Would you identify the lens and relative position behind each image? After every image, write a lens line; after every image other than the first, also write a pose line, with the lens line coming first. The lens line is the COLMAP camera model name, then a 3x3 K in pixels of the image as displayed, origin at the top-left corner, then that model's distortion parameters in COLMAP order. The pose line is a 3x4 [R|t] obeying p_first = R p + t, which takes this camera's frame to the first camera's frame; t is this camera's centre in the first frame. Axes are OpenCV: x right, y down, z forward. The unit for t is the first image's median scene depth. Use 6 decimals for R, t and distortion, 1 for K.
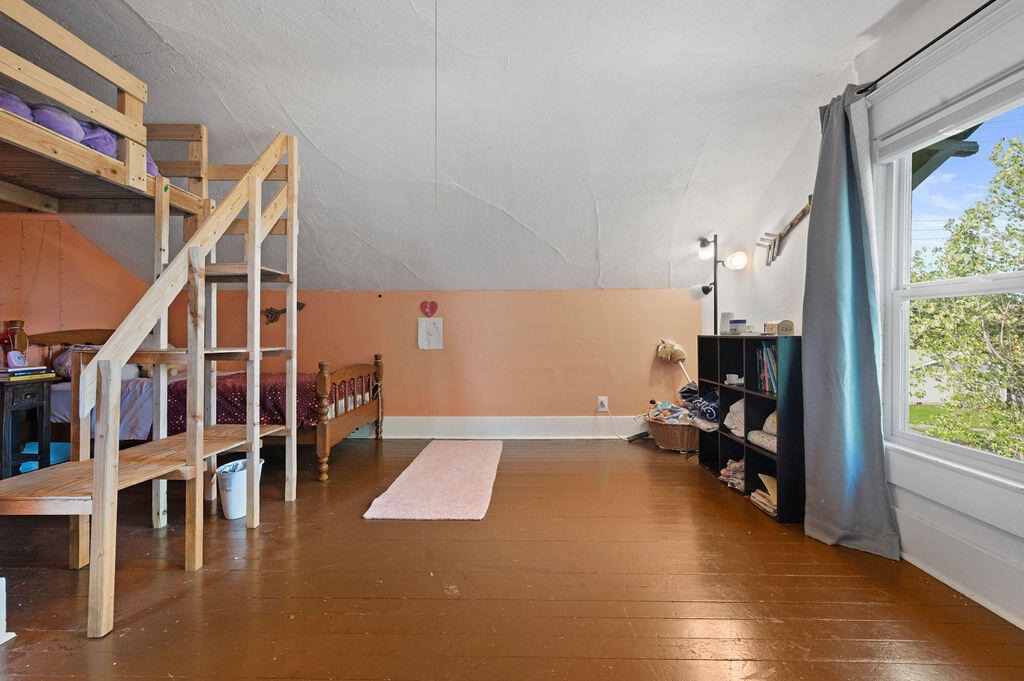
lens RADIAL K [[413.1, 0, 512.0], [0, 413.1, 340.5], [0, 0, 1]] dist [-0.001136, -0.000195]
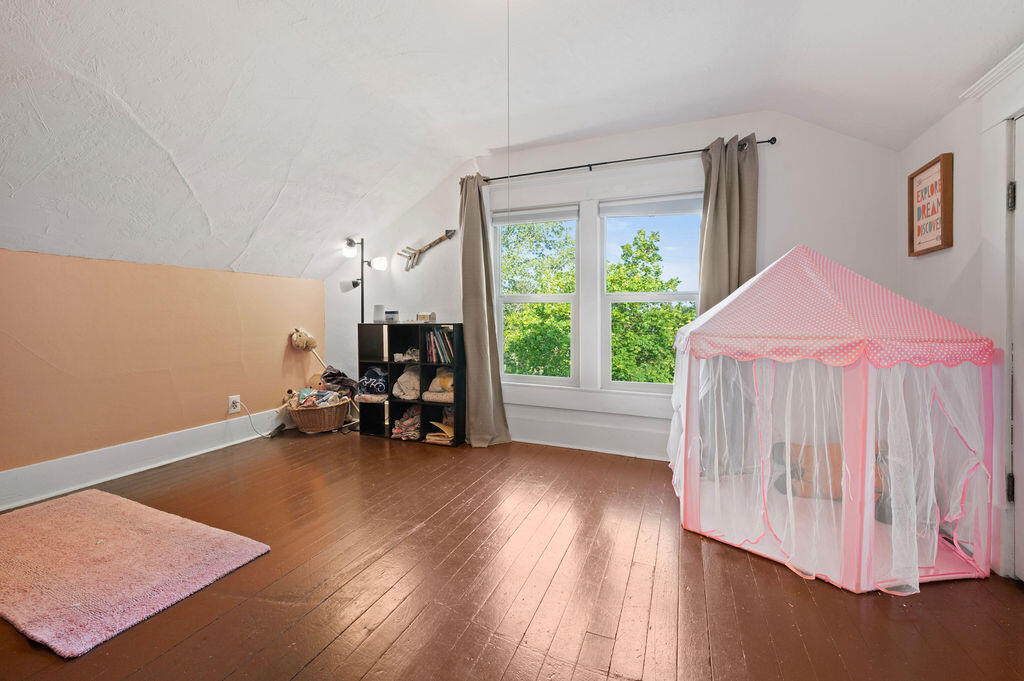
lens RADIAL K [[410.6, 0, 512.4], [0, 410.6, 326.2], [0, 0, 1]] dist [-0.000085, -0.000068]
pose [[0.376580, -0.017025, 0.926228, -0.508329], [0.022036, 0.999713, 0.009416, -0.006793], [-0.926122, 0.016864, 0.376847, 0.185674]]
